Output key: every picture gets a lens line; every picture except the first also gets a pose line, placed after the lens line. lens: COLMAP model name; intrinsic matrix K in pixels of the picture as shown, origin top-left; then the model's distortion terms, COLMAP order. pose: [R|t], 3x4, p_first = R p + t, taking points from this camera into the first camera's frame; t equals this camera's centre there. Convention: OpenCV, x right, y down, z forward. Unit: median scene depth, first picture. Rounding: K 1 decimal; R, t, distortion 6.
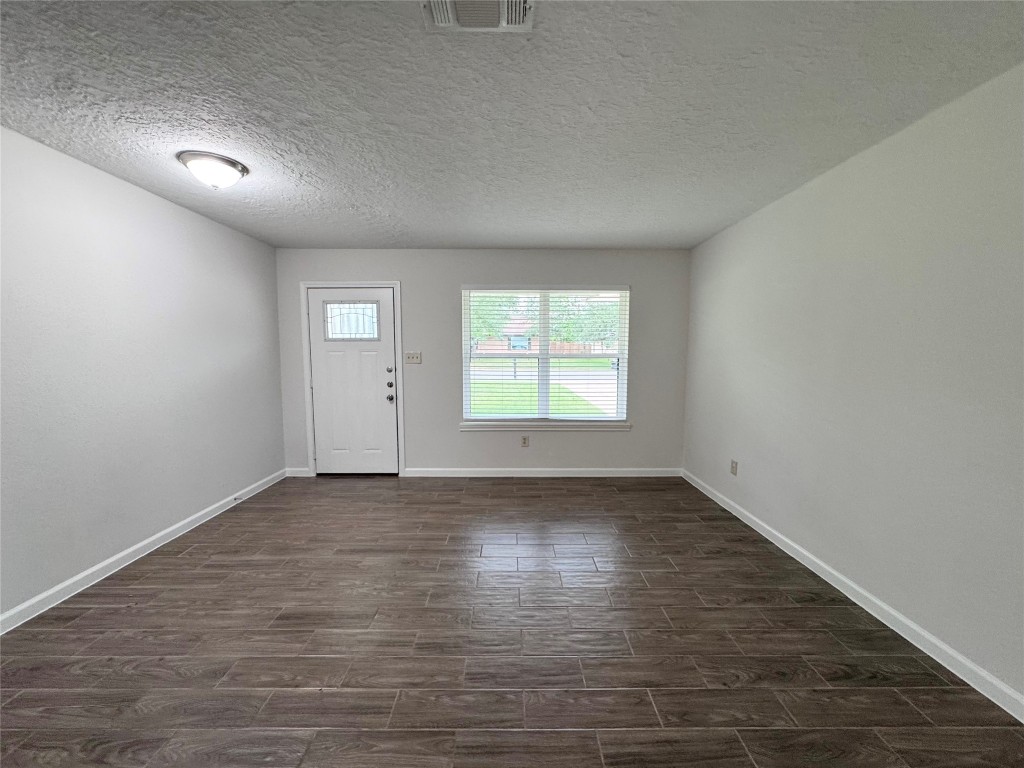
lens RADIAL K [[413.8, 0, 512.0], [0, 413.8, 384.0], [0, 0, 1]] dist [0.000920, -0.000032]
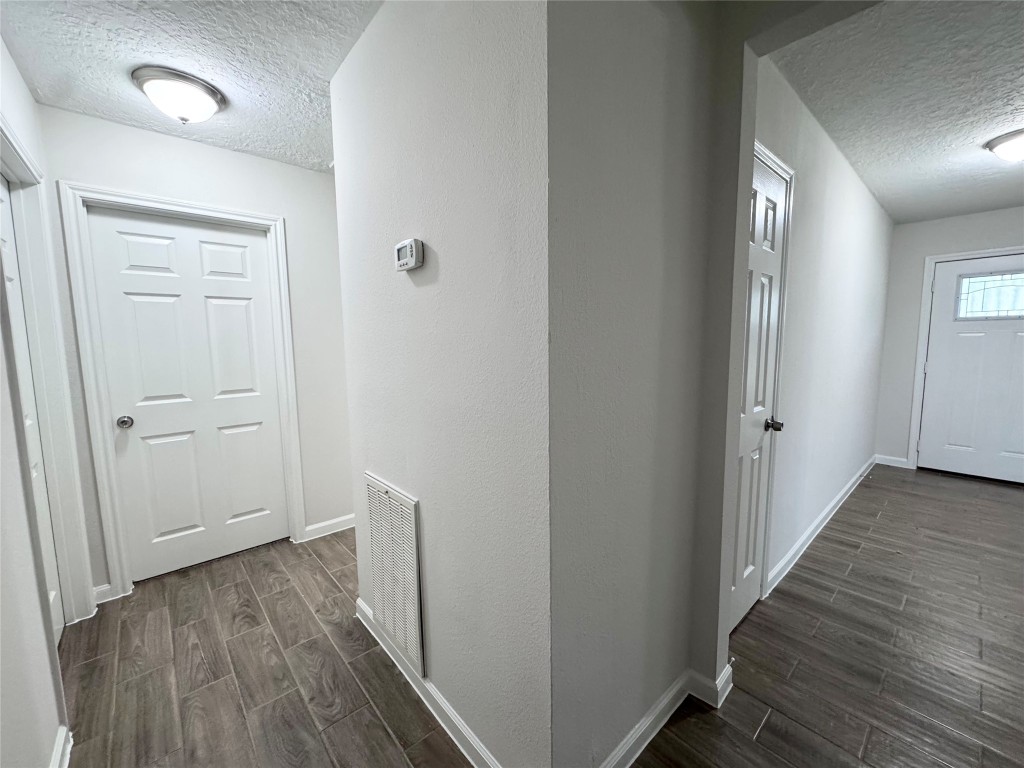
lens RADIAL K [[413.8, 0, 512.0], [0, 413.8, 384.0], [0, 0, 1]] dist [0.000920, -0.000032]
pose [[0.650246, 0.068287, -0.756649, -0.448934], [-0.040798, 0.997654, 0.054977, 0.023000], [0.758628, -0.004879, 0.651506, -0.340498]]
